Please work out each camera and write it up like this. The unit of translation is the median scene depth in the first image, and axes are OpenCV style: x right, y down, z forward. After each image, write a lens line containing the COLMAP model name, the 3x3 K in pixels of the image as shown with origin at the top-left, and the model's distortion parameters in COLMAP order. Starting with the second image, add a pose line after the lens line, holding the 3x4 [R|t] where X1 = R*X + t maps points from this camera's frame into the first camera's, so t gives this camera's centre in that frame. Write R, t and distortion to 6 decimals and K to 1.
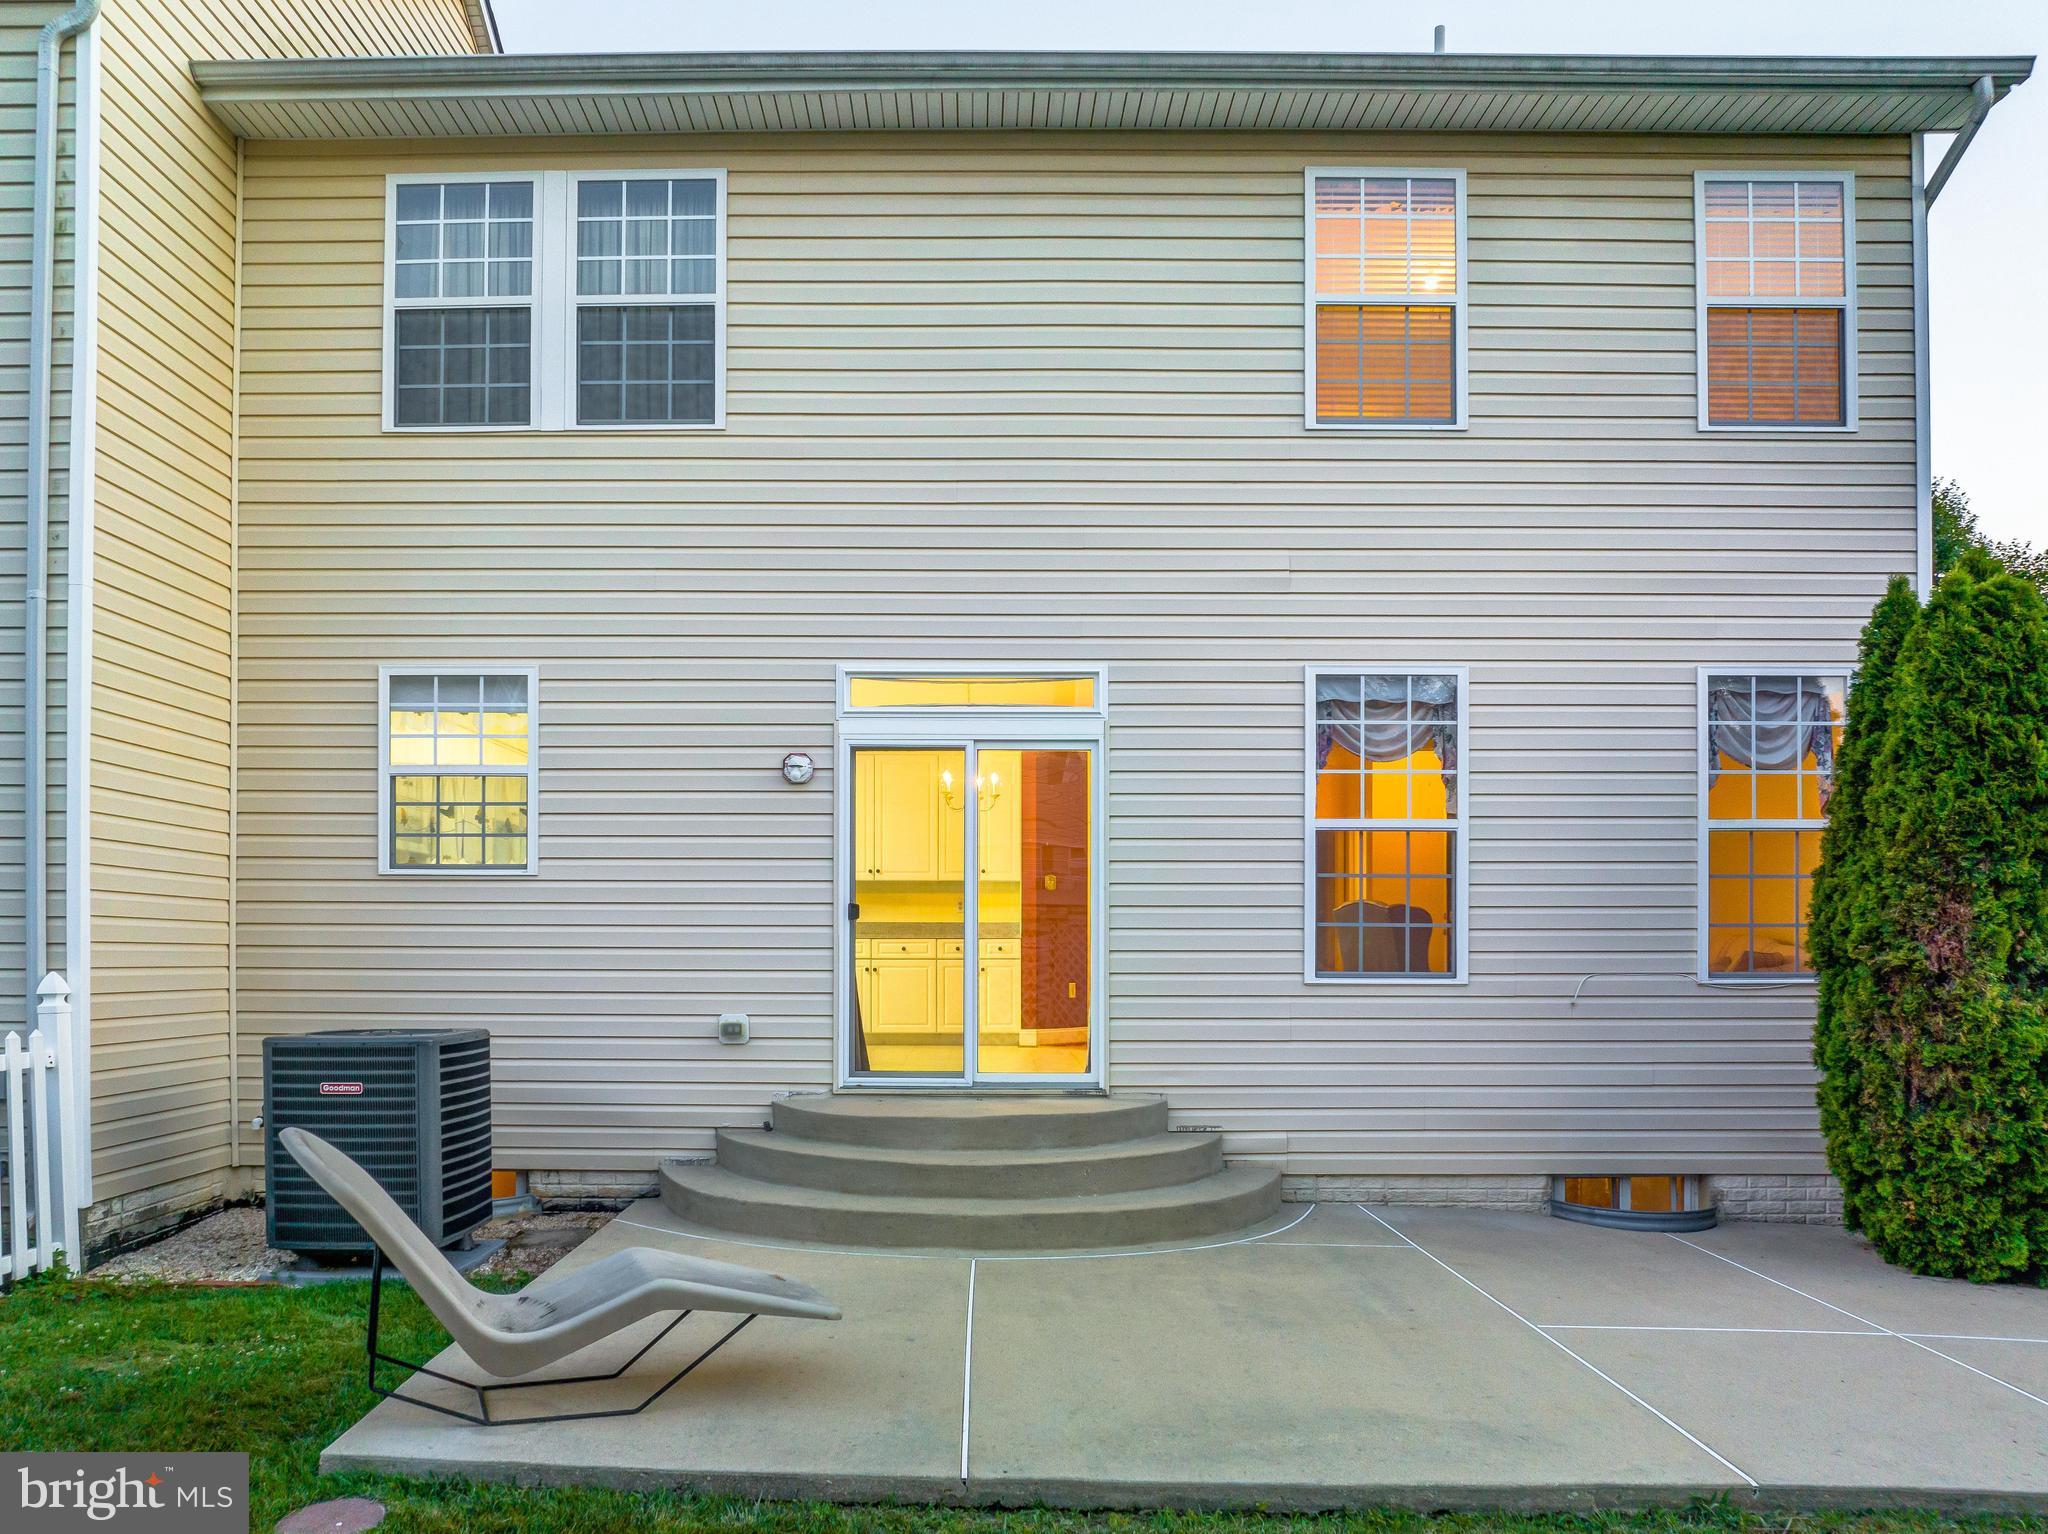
lens RADIAL K [[1494.3, 0, 958.7], [0, 1494.3, 957.1], [0, 0, 1]] dist [-0.054420, 0.024039]
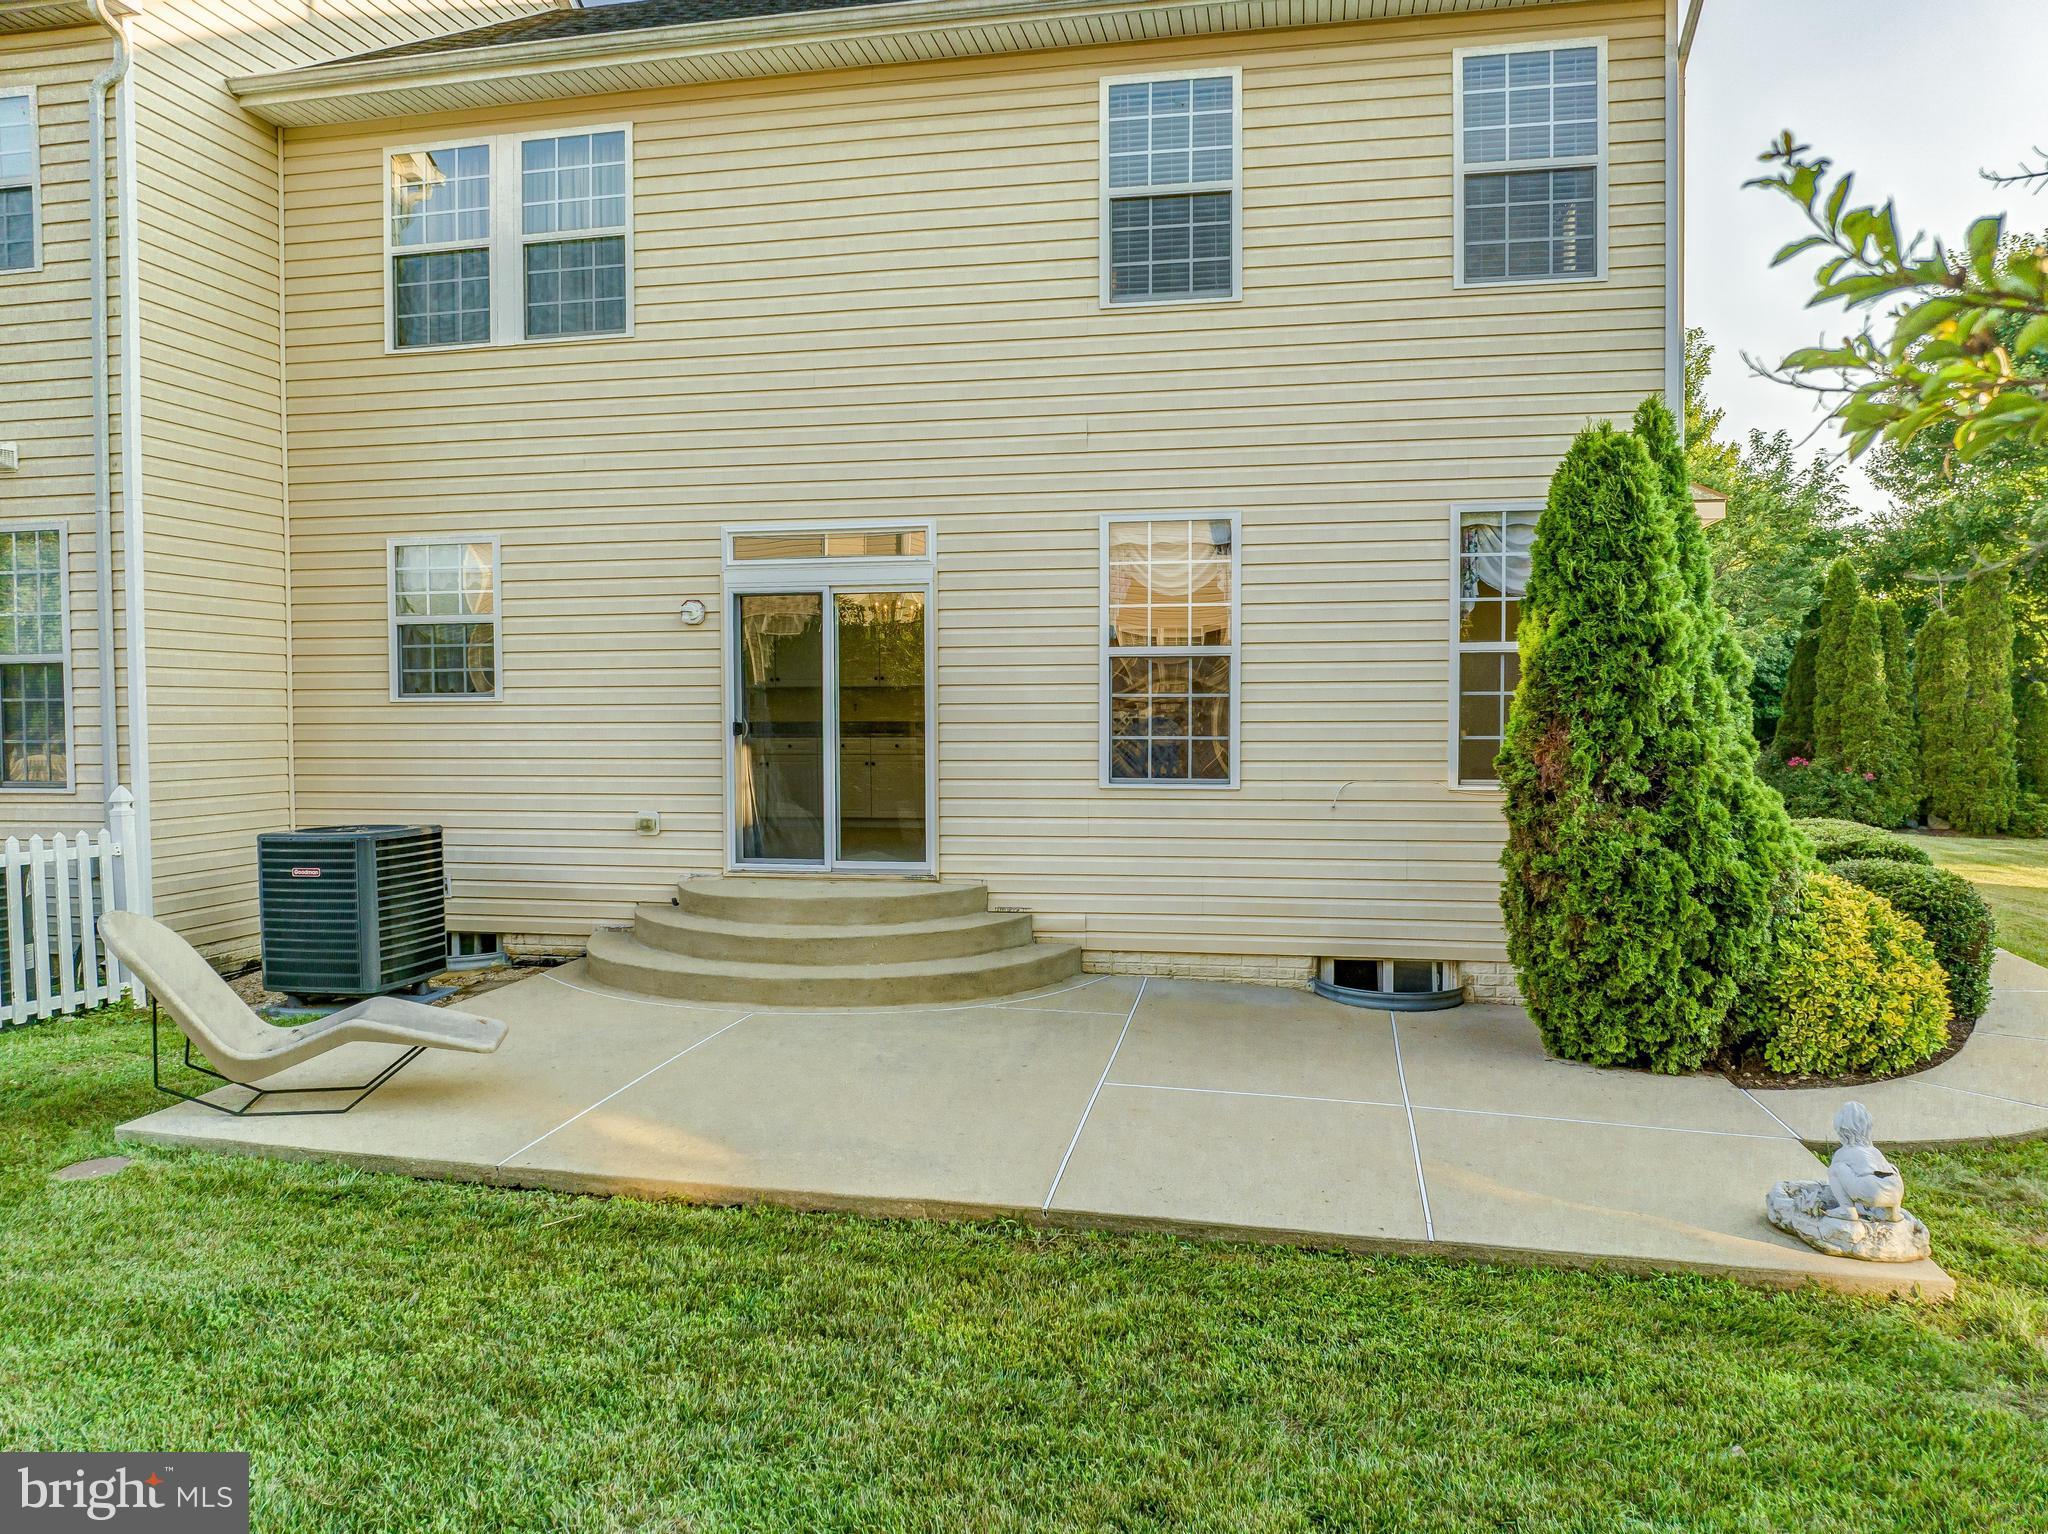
lens RADIAL K [[1443.6, 0, 1020.9], [0, 1443.6, 767.1], [0, 0, 1]] dist [-0.050598, 0.022888]
pose [[0.983619, 0.000411, -0.180259, 0.376401], [0.006137, 0.999341, 0.035766, -0.040319], [0.180155, -0.036287, 0.982969, -0.125924]]
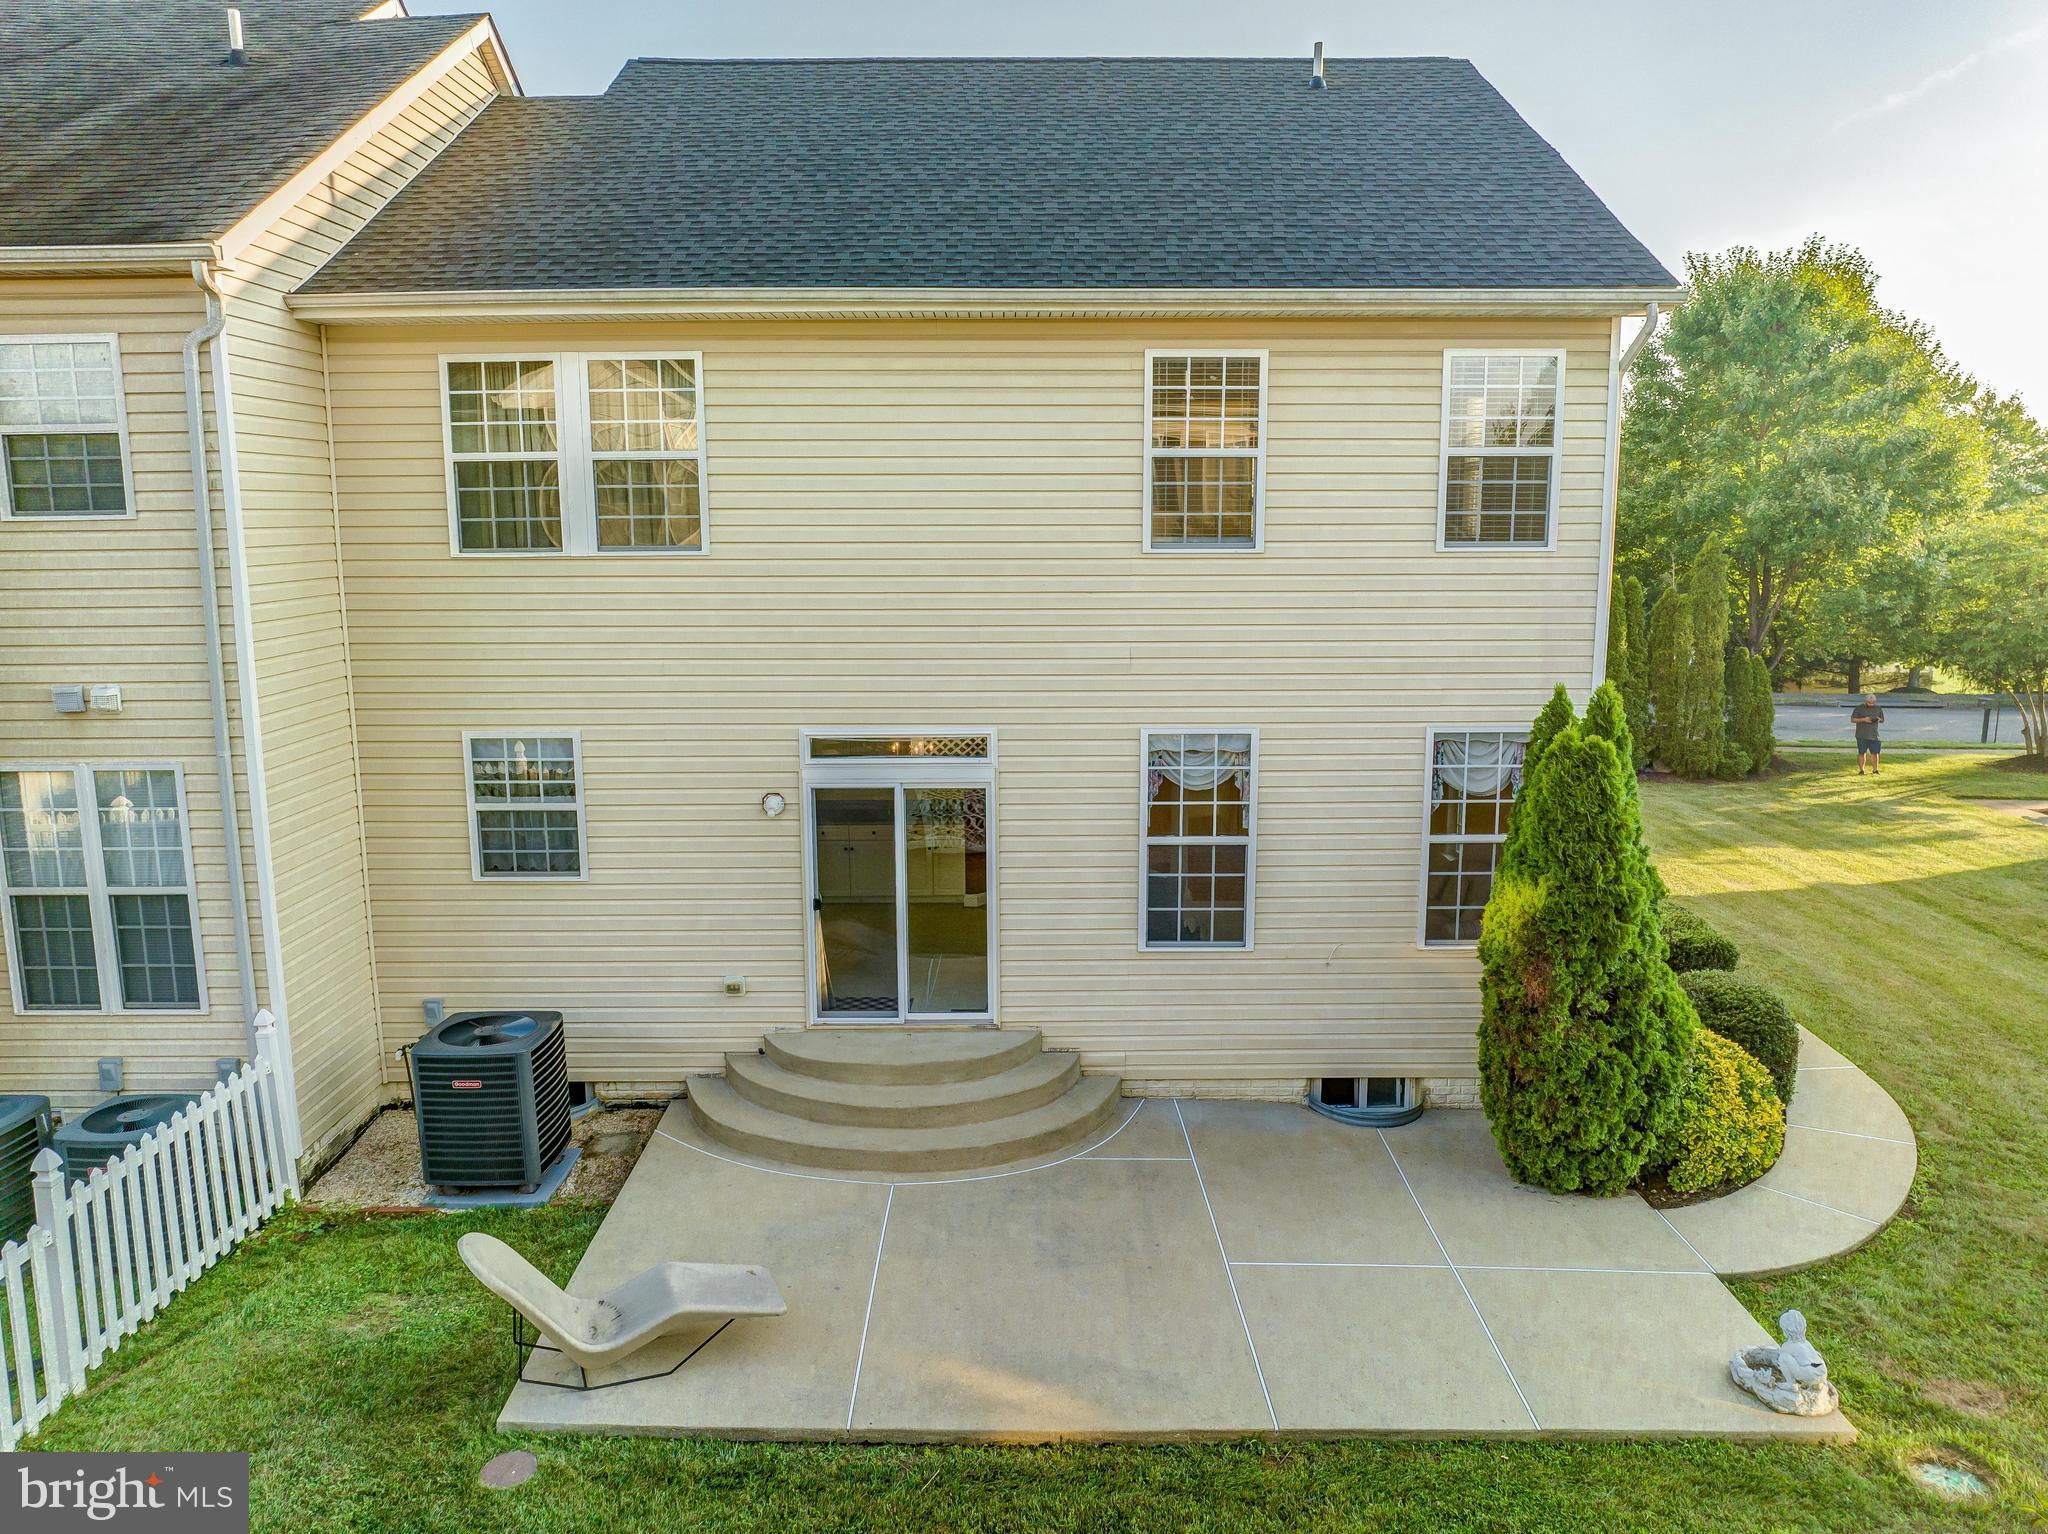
lens RADIAL K [[1443.6, 0, 1021.1], [0, 1443.6, 765.9], [0, 0, 1]] dist [-0.050598, 0.022888]
pose [[0.999797, -0.010707, 0.017084, 0.099898], [0.007792, 0.986702, 0.162354, -0.379533], [-0.018595, -0.162188, 0.986585, -0.316312]]
